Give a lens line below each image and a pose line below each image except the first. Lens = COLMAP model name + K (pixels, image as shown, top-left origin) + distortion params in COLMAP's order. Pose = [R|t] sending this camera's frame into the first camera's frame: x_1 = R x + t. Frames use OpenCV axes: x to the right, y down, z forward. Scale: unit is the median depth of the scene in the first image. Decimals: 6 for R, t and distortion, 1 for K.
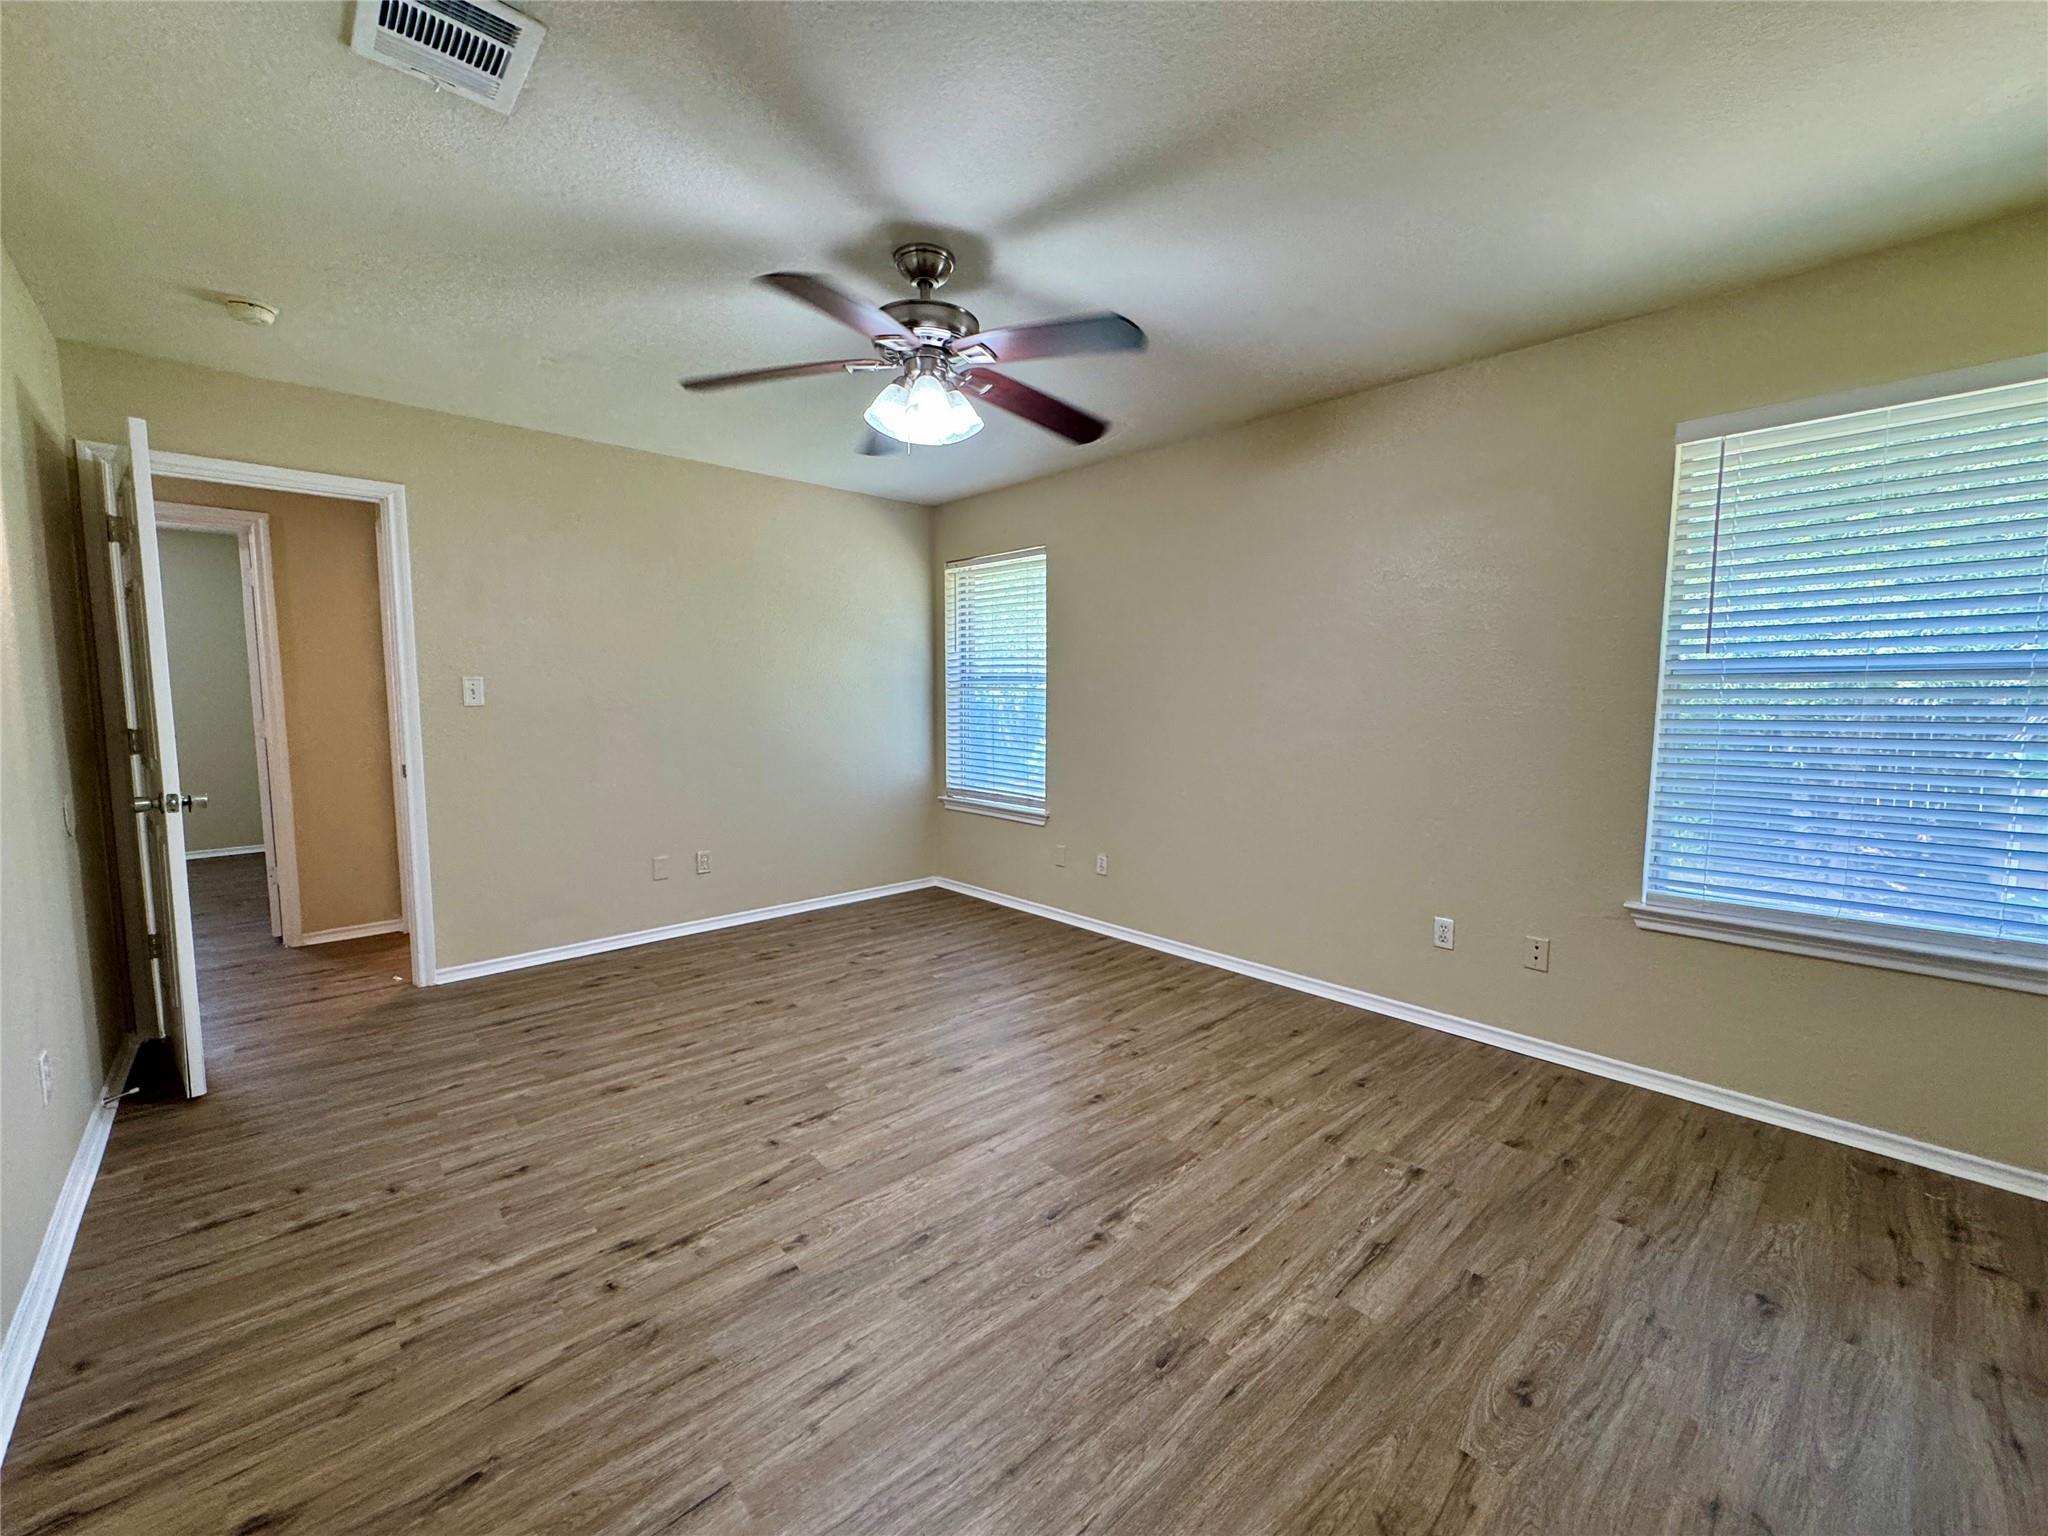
lens RADIAL K [[824.3, 0, 1023.7], [0, 824.3, 764.7], [0, 0, 1]] dist [-0.002692, -0.000544]
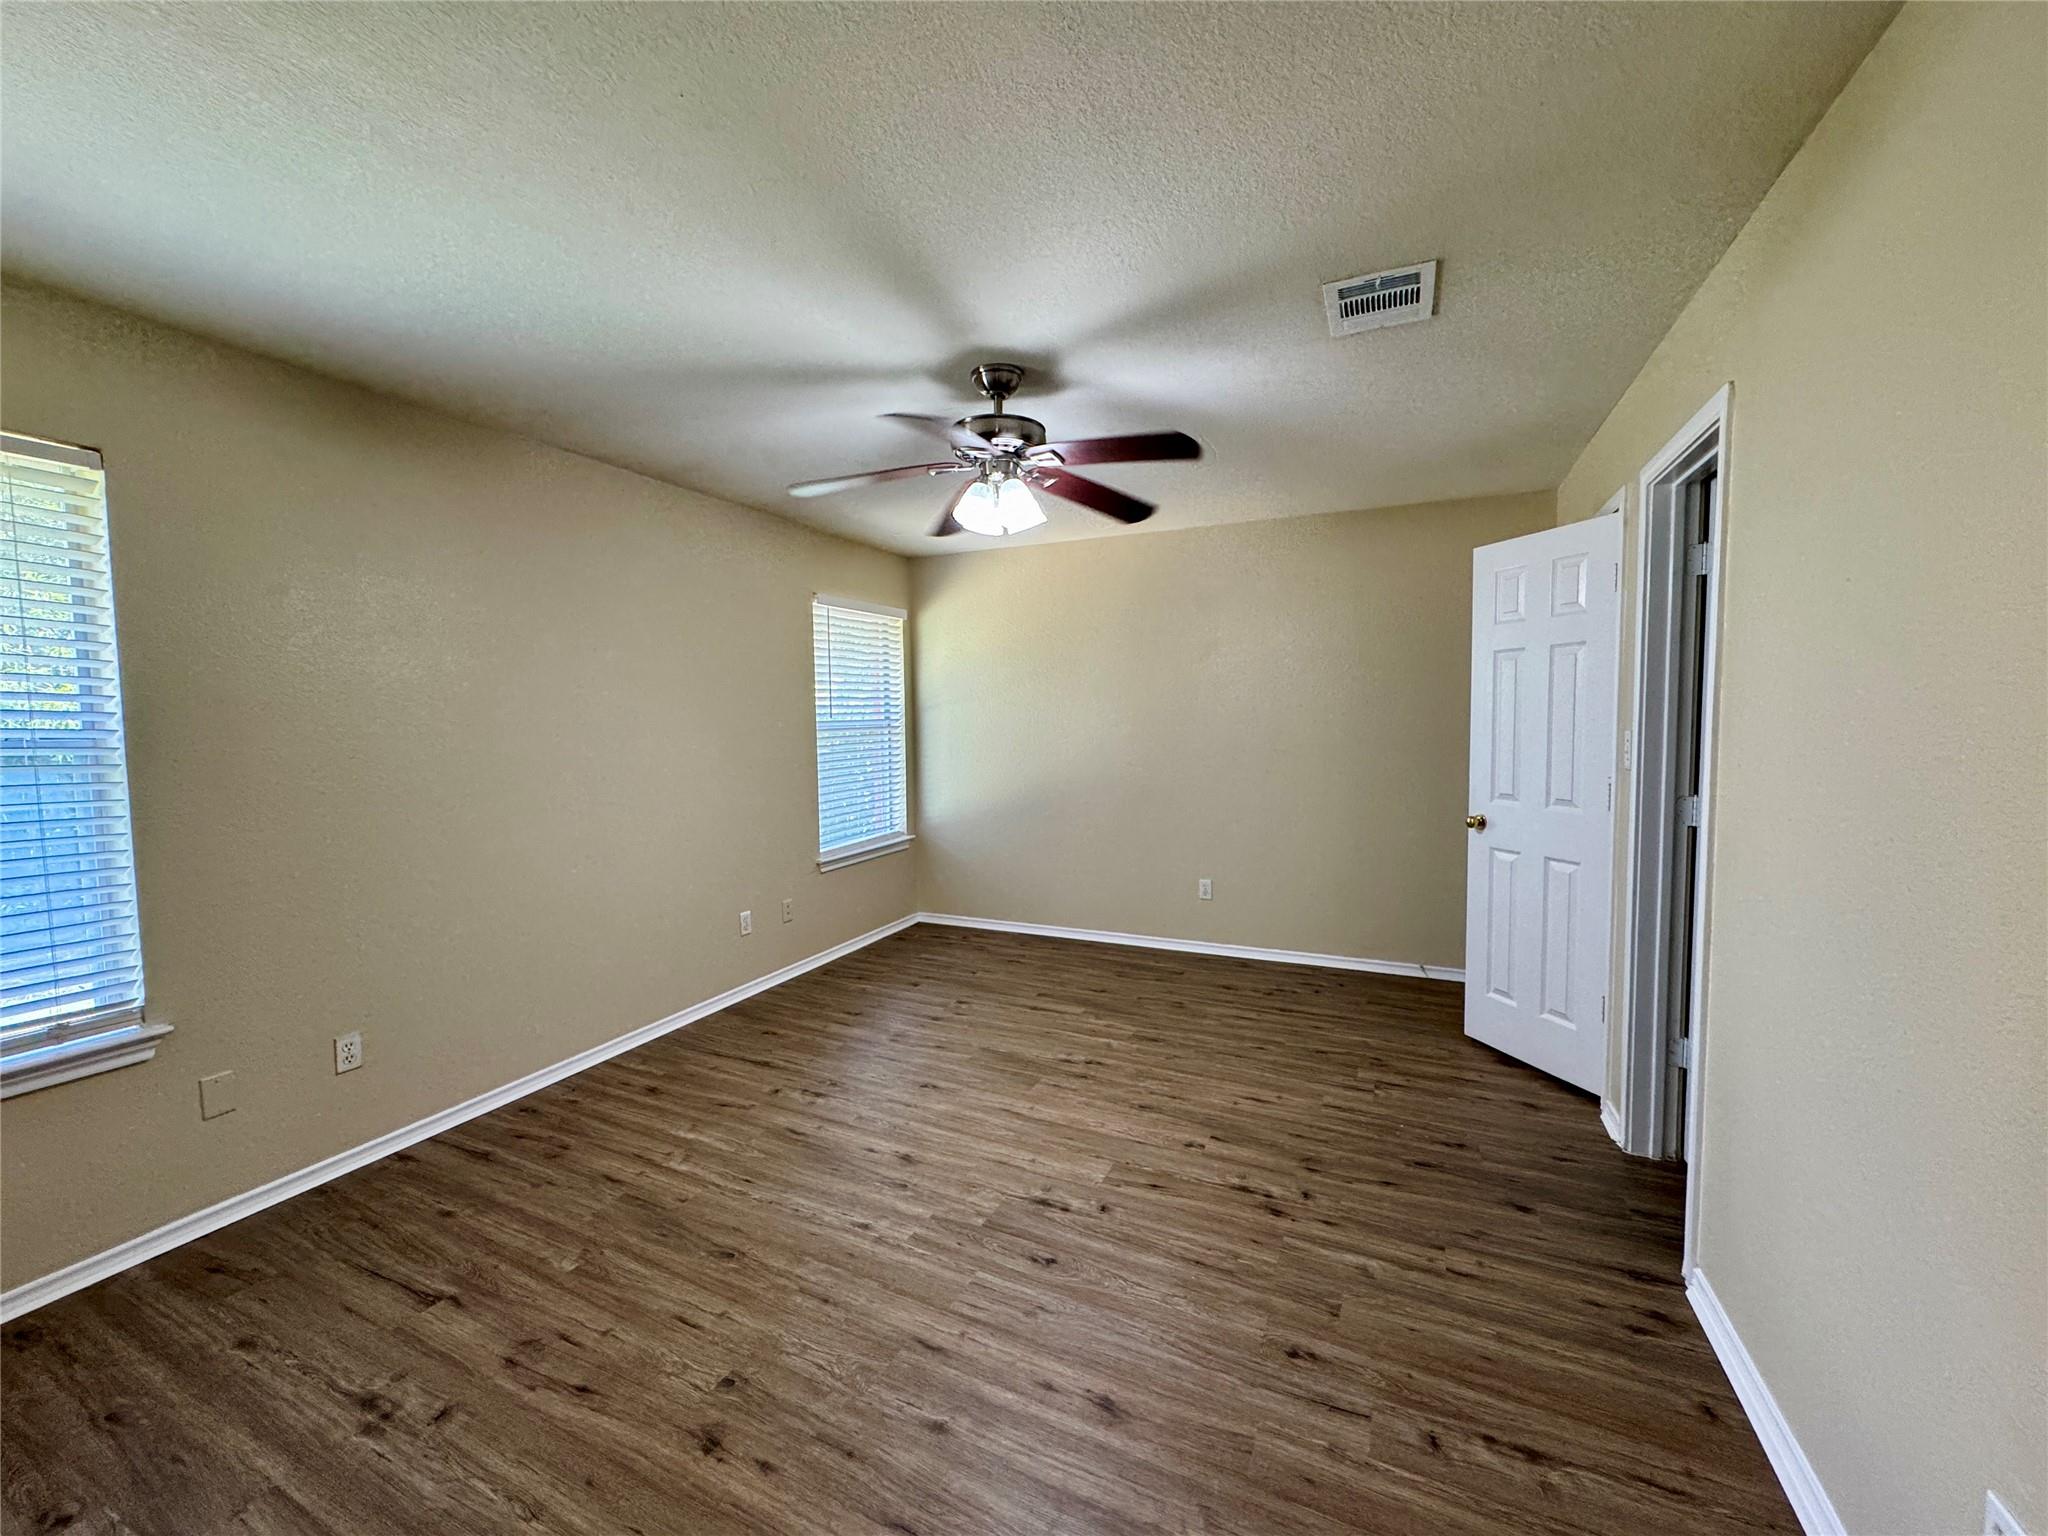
lens RADIAL K [[824.3, 0, 1021.9], [0, 824.3, 768.6], [0, 0, 1]] dist [-0.002692, -0.000544]
pose [[-0.386631, -0.056649, 0.920493, -1.238998], [0.089517, 0.991093, 0.098593, -0.190289], [-0.917880, 0.120519, -0.378116, 1.506145]]
